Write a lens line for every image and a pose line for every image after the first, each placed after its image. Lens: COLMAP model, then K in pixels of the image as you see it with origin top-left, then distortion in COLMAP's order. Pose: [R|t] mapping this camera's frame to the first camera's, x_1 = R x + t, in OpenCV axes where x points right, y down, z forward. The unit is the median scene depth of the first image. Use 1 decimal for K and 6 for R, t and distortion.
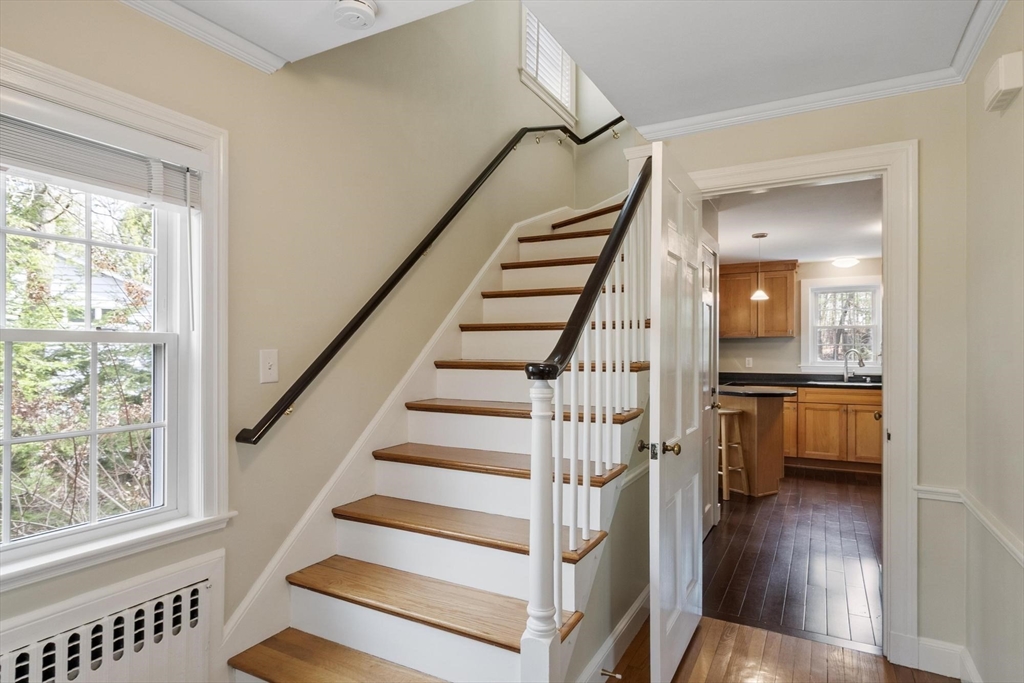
lens RADIAL K [[566.1, 0, 512.0], [0, 566.1, 341.5], [0, 0, 1]] dist [-0.002032, -0.000811]
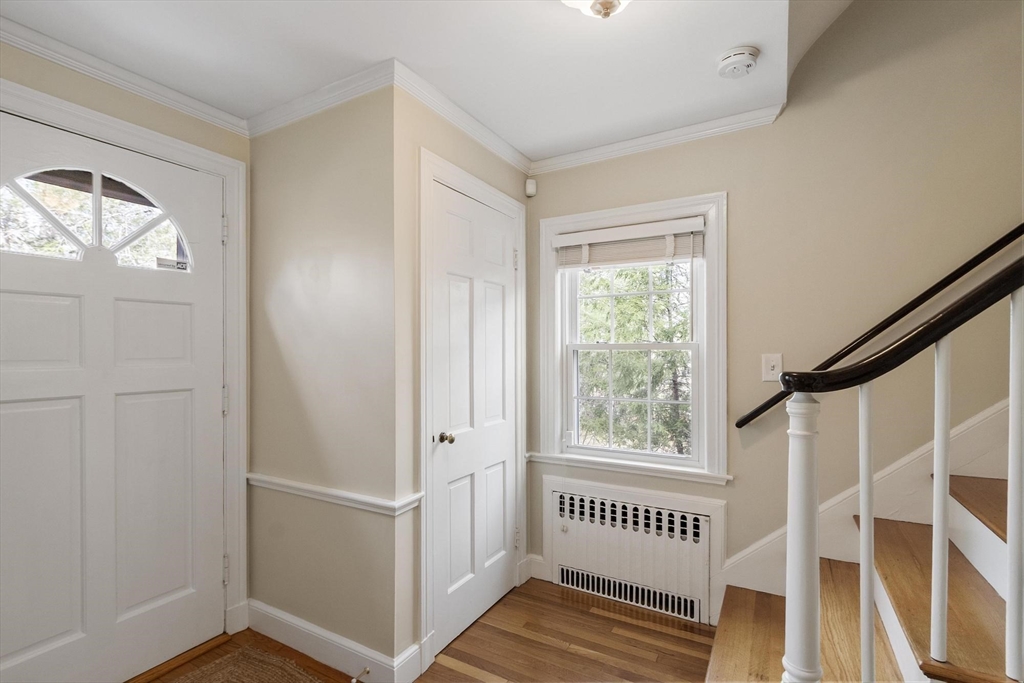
lens RADIAL K [[484.1, 0, 512.0], [0, 484.1, 350.2], [0, 0, 1]] dist [-0.000473, -0.000037]
pose [[-0.003628, -0.004447, -0.999984, 0.689579], [0.010391, 0.999936, -0.004485, 0.005546], [0.999939, -0.010407, -0.003581, 0.526956]]
